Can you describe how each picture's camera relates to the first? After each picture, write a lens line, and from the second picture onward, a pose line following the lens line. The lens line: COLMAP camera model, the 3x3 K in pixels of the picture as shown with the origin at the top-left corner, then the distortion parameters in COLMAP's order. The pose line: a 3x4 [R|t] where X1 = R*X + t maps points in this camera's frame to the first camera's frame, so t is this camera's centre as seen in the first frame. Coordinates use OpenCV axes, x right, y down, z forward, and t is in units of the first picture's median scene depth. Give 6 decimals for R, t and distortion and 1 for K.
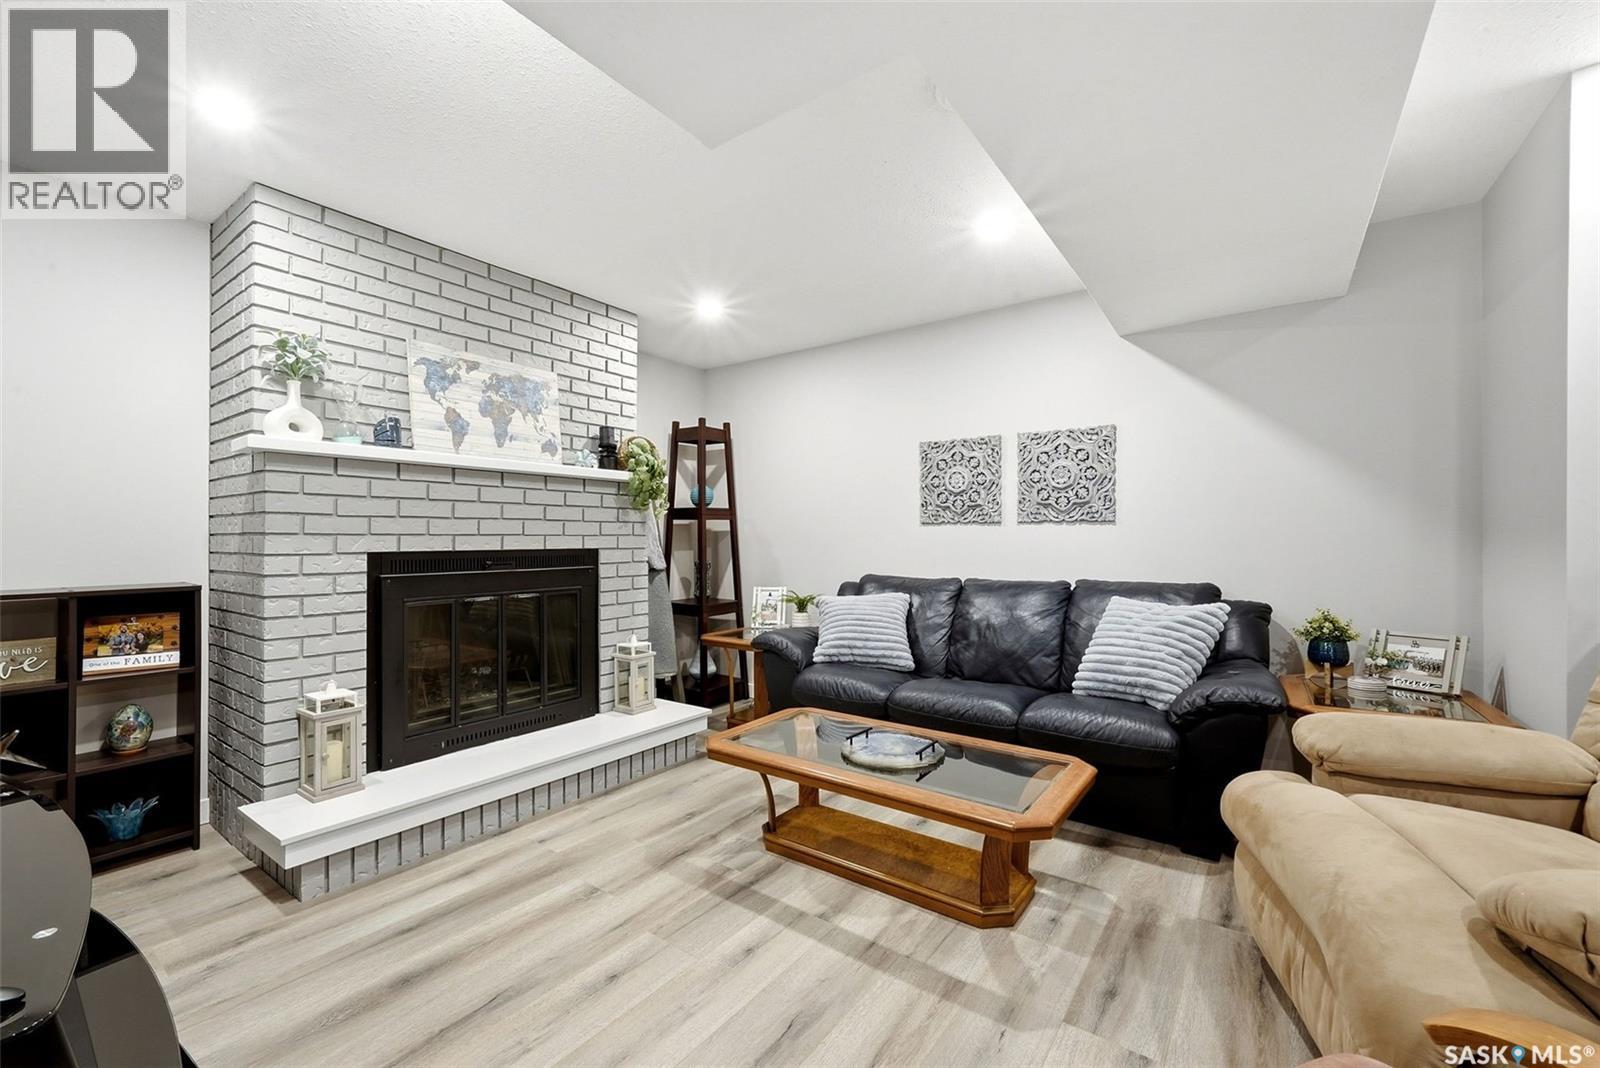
lens RADIAL K [[677.5, 0, 796.3], [0, 677.5, 536.5], [0, 0, 1]] dist [-0.004032, 0.002246]
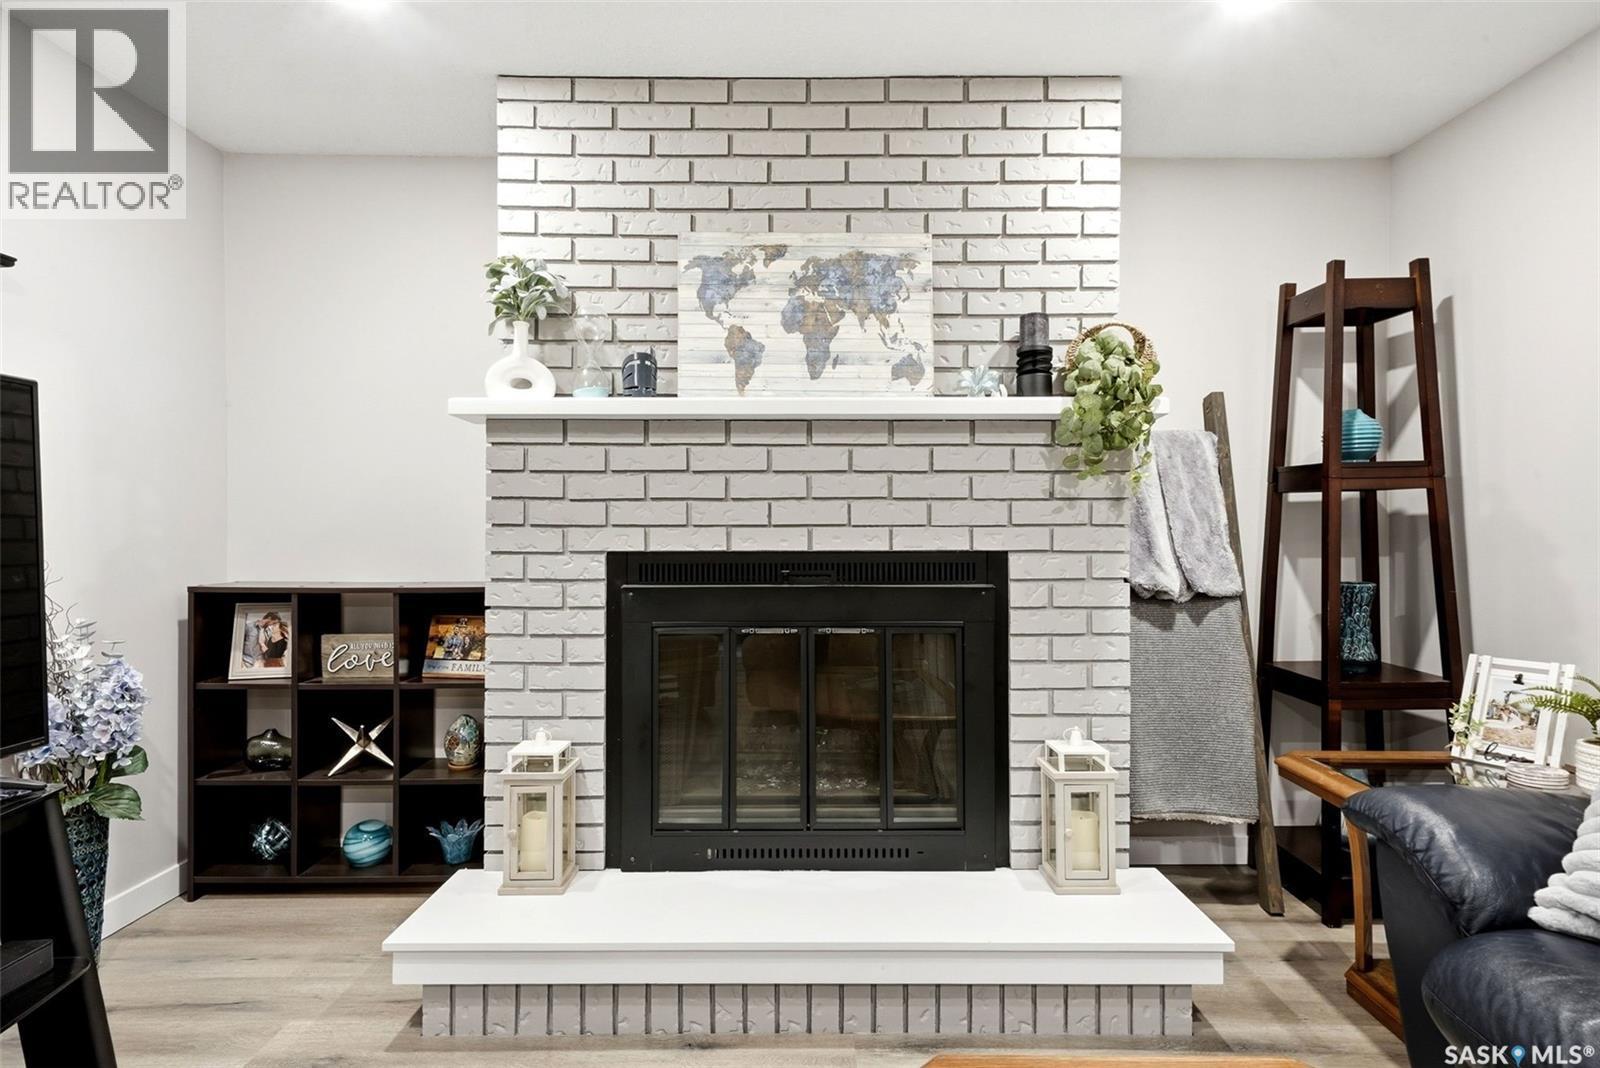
lens RADIAL K [[884.8, 0, 801.3], [0, 884.8, 527.4], [0, 0, 1]] dist [0.019851, -0.000548]
pose [[0.583485, 0.002451, -0.812120, 0.180474], [0.001589, 0.999990, 0.004160, -0.003880], [0.812122, -0.003718, 0.583475, 0.504238]]
